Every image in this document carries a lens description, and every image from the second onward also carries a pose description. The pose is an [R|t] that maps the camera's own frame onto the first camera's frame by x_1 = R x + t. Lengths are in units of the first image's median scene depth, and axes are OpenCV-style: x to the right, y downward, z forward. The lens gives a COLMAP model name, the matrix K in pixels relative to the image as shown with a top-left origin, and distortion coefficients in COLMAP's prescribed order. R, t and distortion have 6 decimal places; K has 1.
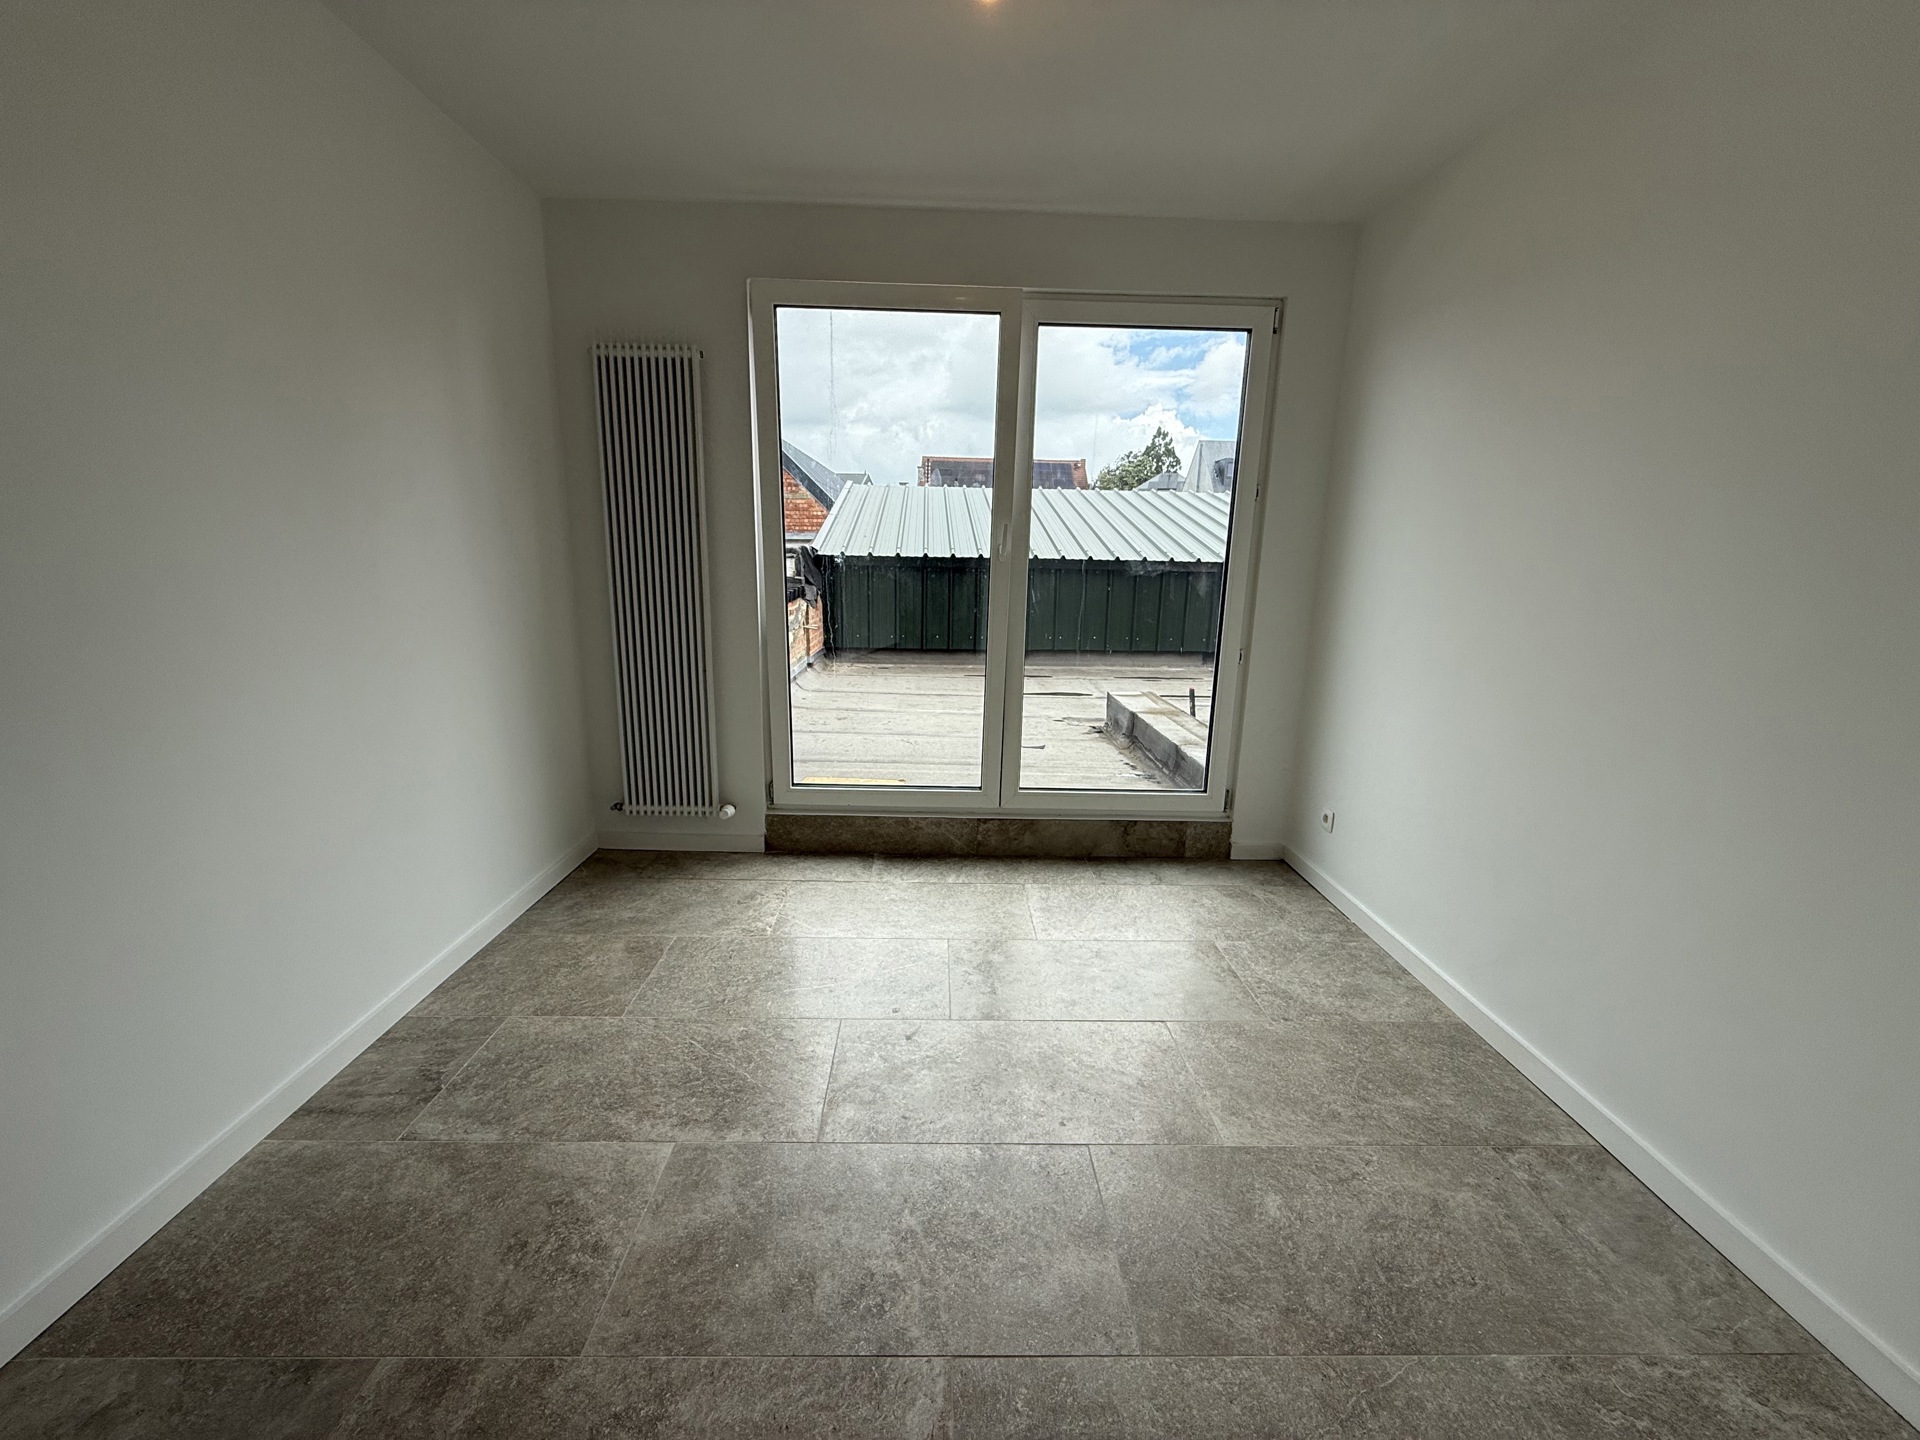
lens RADIAL K [[762.7, 0, 954.5], [0, 762.7, 716.6], [0, 0, 1]] dist [-0.001309, -0.000285]
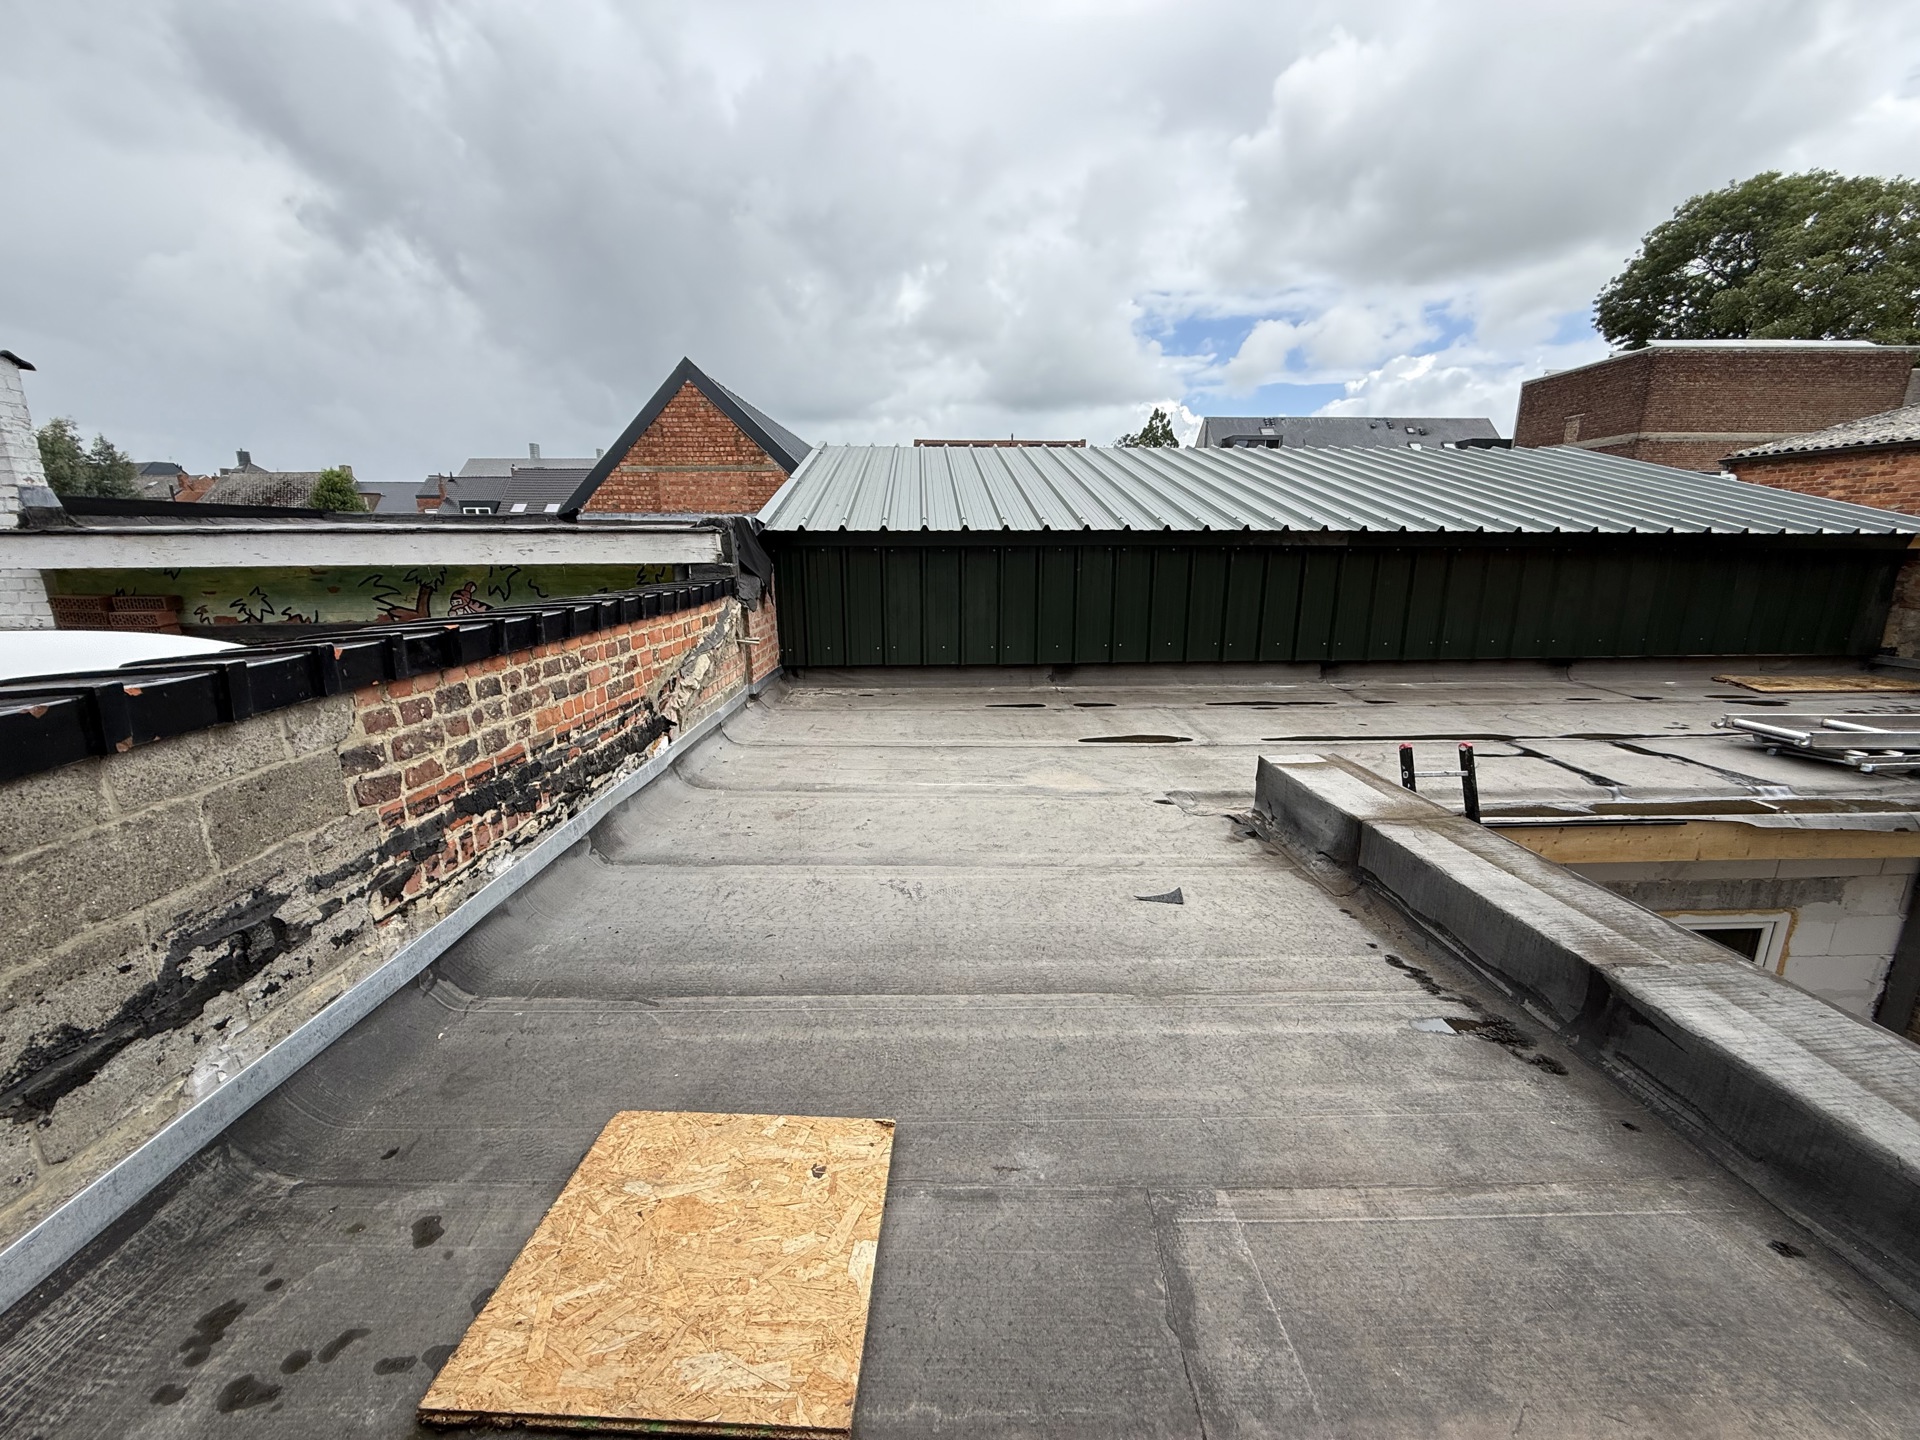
lens RADIAL K [[763.2, 0, 954.1], [0, 763.2, 717.7], [0, 0, 1]] dist [-0.000924, -0.000036]
pose [[0.999795, -0.020042, 0.002944, -0.017925], [0.020000, 0.999706, 0.013711, -0.055464], [-0.003218, -0.013649, 0.999902, 0.337398]]
